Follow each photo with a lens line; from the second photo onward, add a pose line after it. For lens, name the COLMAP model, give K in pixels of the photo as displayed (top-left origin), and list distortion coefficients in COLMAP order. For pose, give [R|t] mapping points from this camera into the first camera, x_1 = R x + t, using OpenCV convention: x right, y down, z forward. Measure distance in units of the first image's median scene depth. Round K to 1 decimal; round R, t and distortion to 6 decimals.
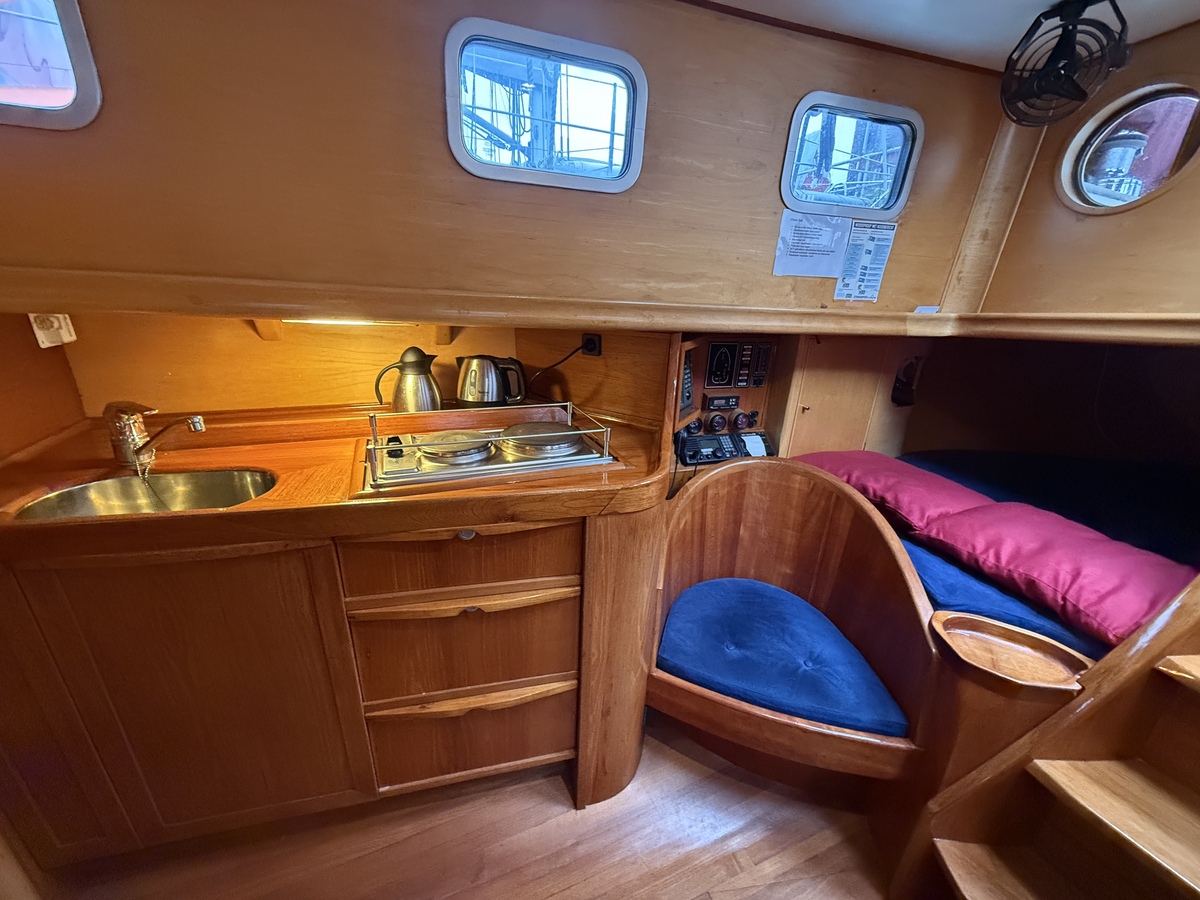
lens RADIAL K [[476.5, 0, 600.0], [0, 476.5, 450.0], [0, 0, 1]] dist [0.001477, 0.000321]
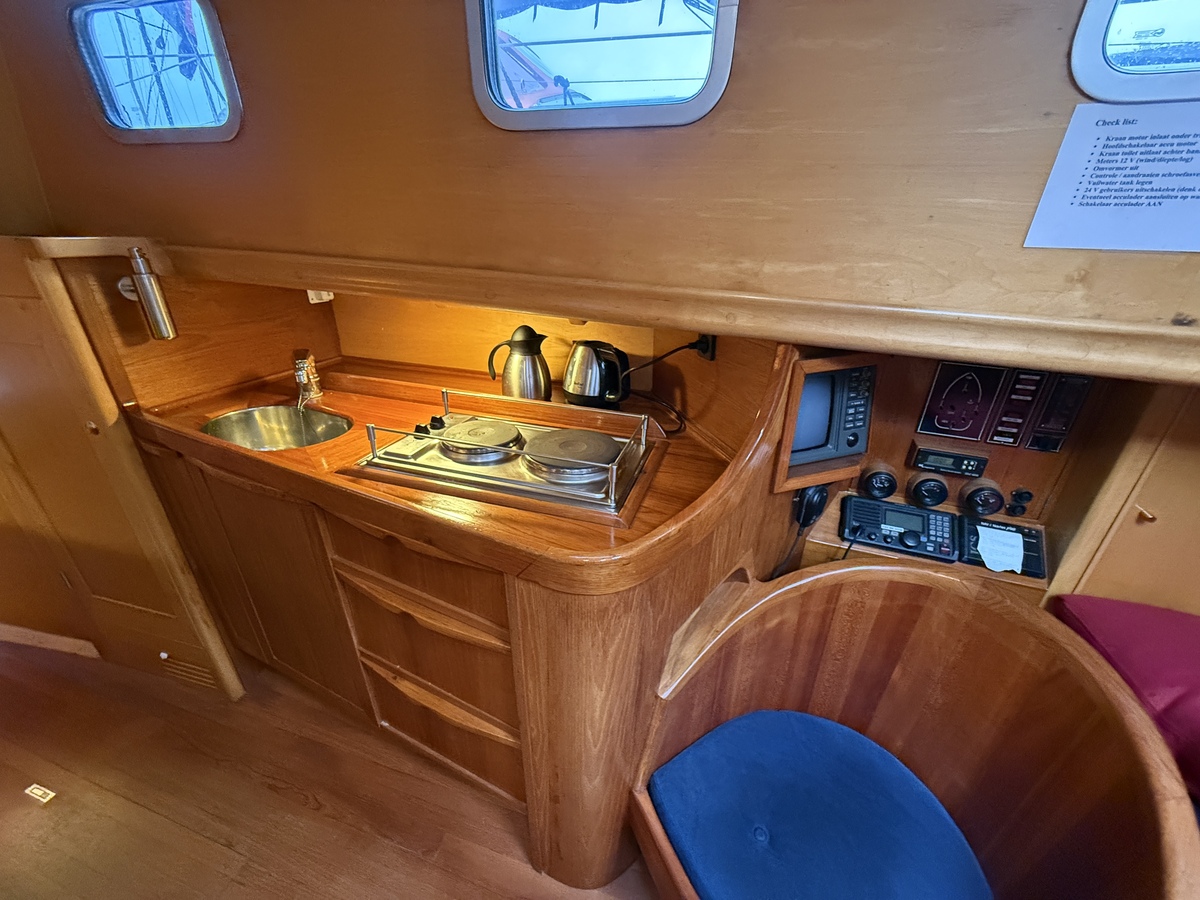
lens RADIAL K [[476.5, 0, 600.0], [0, 476.5, 450.0], [0, 0, 1]] dist [0.001477, 0.000321]
pose [[0.766746, 0.249264, -0.591581, 0.356067], [-0.209926, 0.968229, 0.135881, -0.135808], [0.606656, 0.020001, 0.794713, 0.334226]]
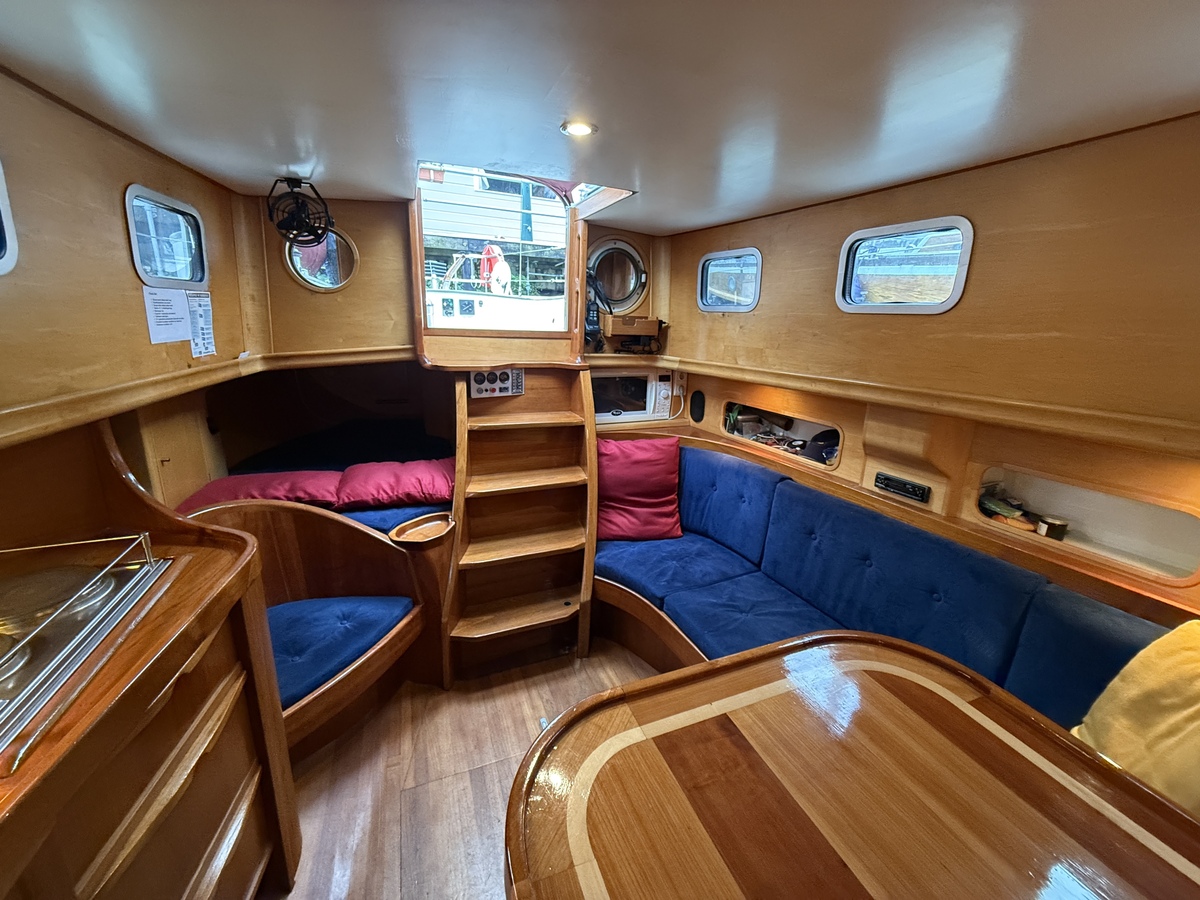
lens RADIAL K [[476.5, 0, 600.0], [0, 476.5, 450.0], [0, 0, 1]] dist [0.001477, 0.000321]
pose [[0.022630, -0.311523, 0.949969, -0.639570], [0.305894, 0.906798, 0.290079, -0.154398], [-0.951797, 0.284025, 0.115814, 0.017451]]
